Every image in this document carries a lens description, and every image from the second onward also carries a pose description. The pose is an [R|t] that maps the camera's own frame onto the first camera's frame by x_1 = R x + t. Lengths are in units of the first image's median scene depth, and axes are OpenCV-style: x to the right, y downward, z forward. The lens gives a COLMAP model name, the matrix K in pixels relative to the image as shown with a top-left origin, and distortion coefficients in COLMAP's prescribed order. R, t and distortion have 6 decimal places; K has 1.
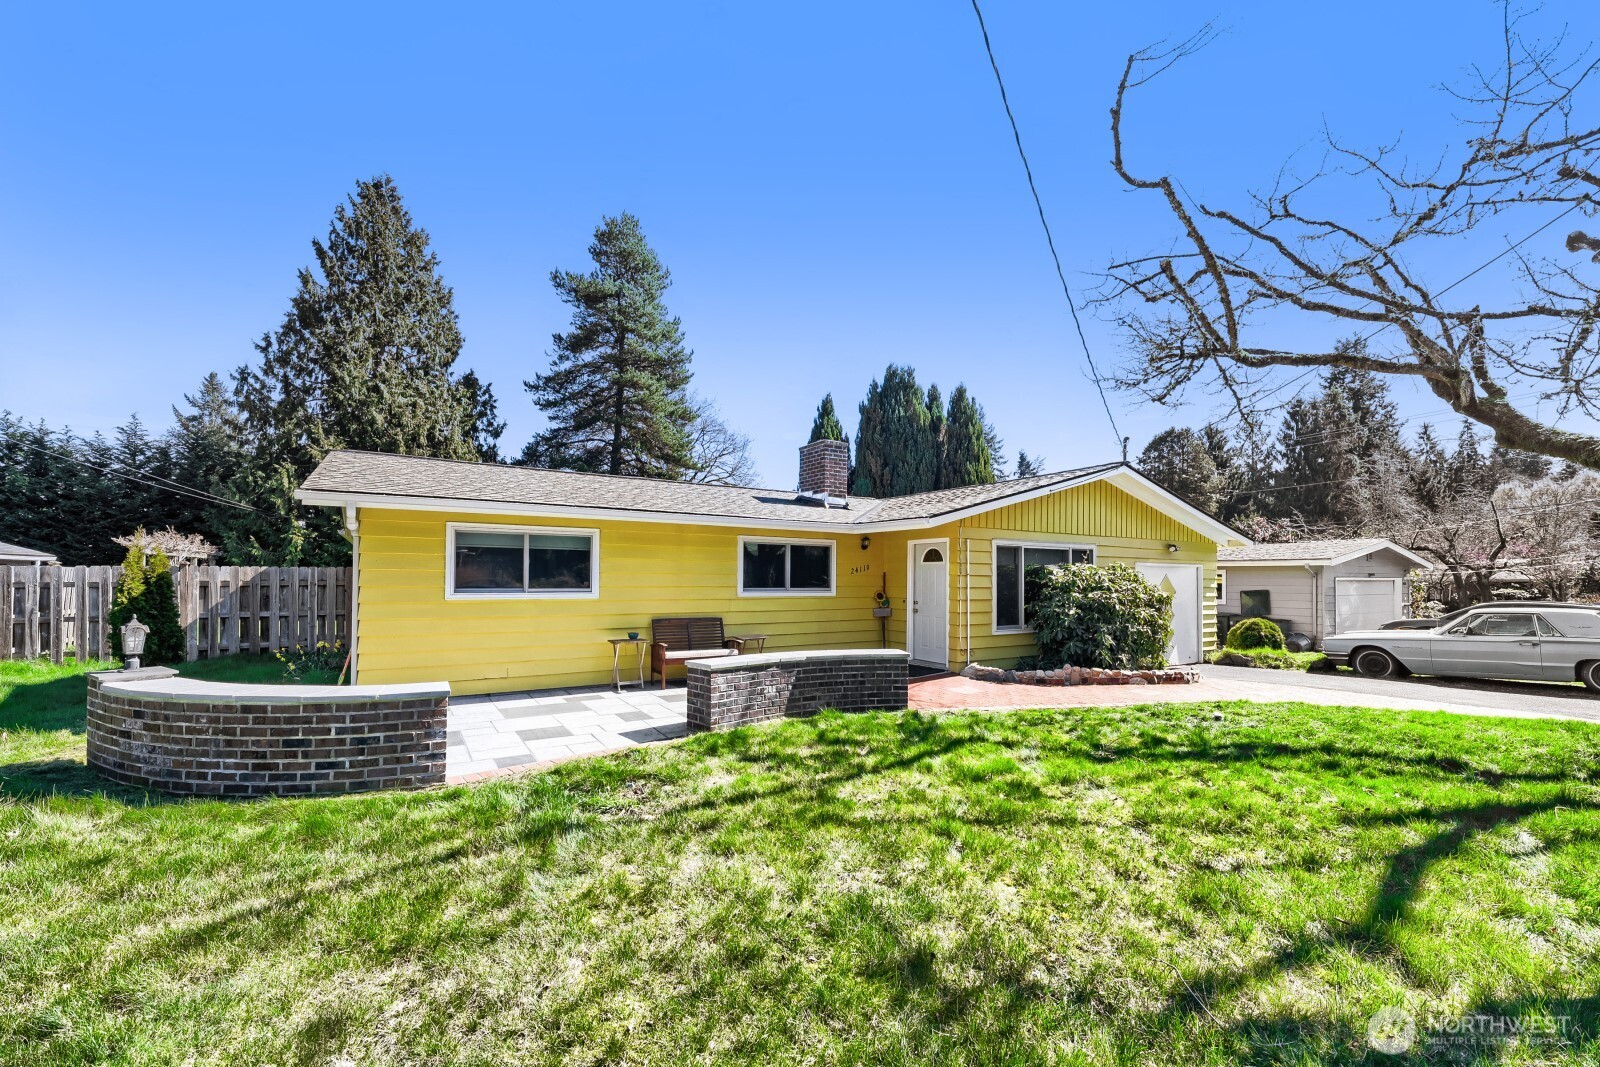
lens RADIAL K [[616.8, 0, 792.8], [0, 616.8, 571.0], [0, 0, 1]] dist [-0.000011, -0.000030]
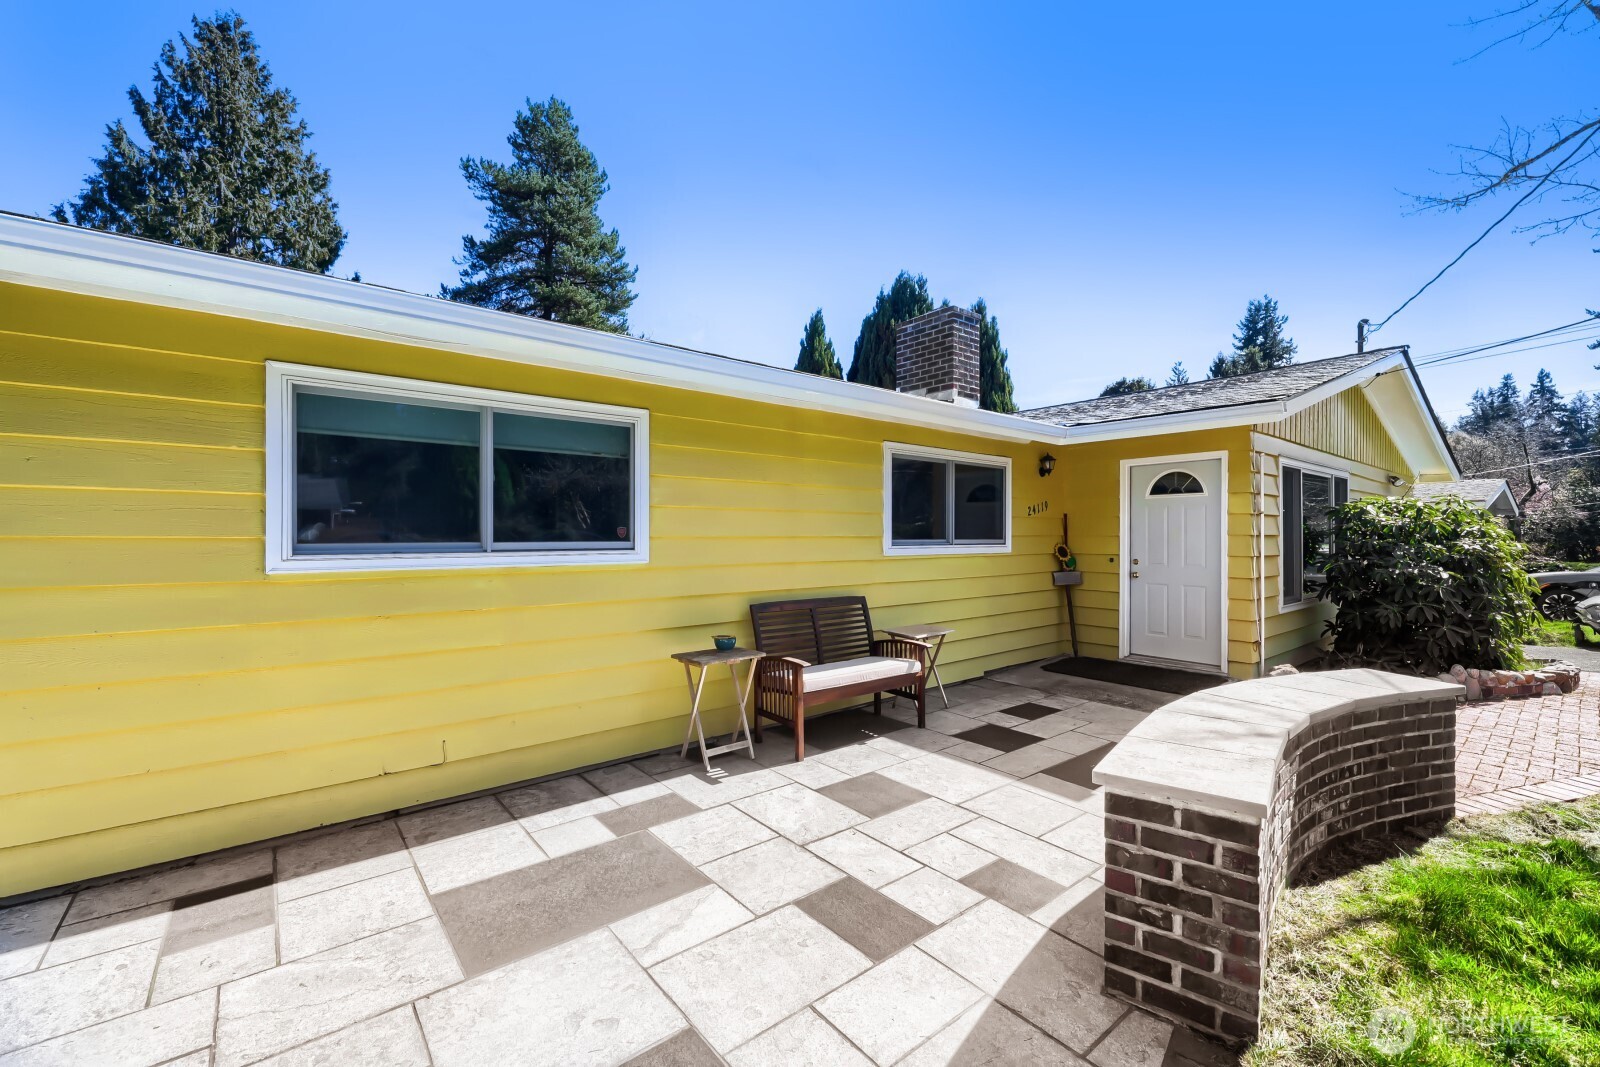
lens RADIAL K [[636.4, 0, 800.0], [0, 636.4, 533.5], [0, 0, 1]] dist [-0.000484, -0.000451]
pose [[0.992519, -0.007230, 0.121875, -0.062414], [0.005998, 0.999927, 0.010476, 0.004358], [-0.121942, -0.009667, 0.992490, 0.124209]]
